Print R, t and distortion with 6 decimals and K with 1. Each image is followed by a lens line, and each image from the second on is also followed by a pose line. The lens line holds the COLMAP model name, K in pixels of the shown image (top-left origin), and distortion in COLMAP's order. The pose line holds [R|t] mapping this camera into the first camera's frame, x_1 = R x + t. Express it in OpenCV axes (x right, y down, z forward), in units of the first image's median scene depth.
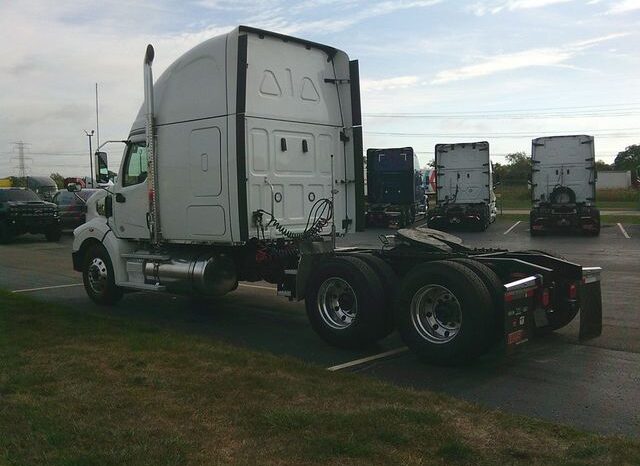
lens RADIAL K [[671.5, 0, 308.8], [0, 671.5, 233.6], [0, 0, 1]] dist [0.104156, -0.238028]
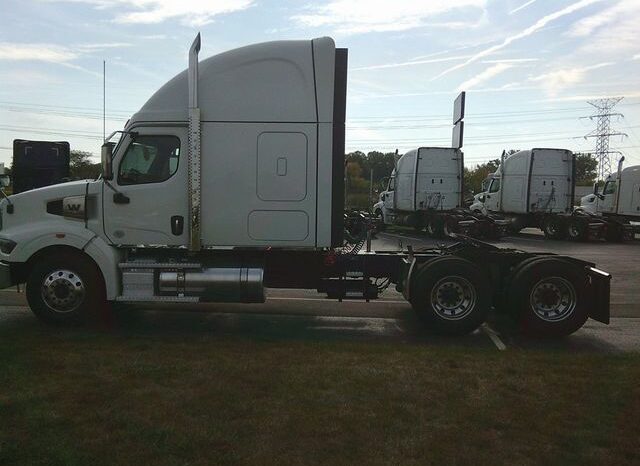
lens RADIAL K [[671.5, 0, 308.8], [0, 671.5, 233.6], [0, 0, 1]] dist [0.104156, -0.238028]
pose [[0.759360, -0.005314, 0.650649, -0.308942], [0.003375, 0.999985, 0.004228, -0.005041], [-0.650662, -0.001015, 0.759367, 0.093998]]
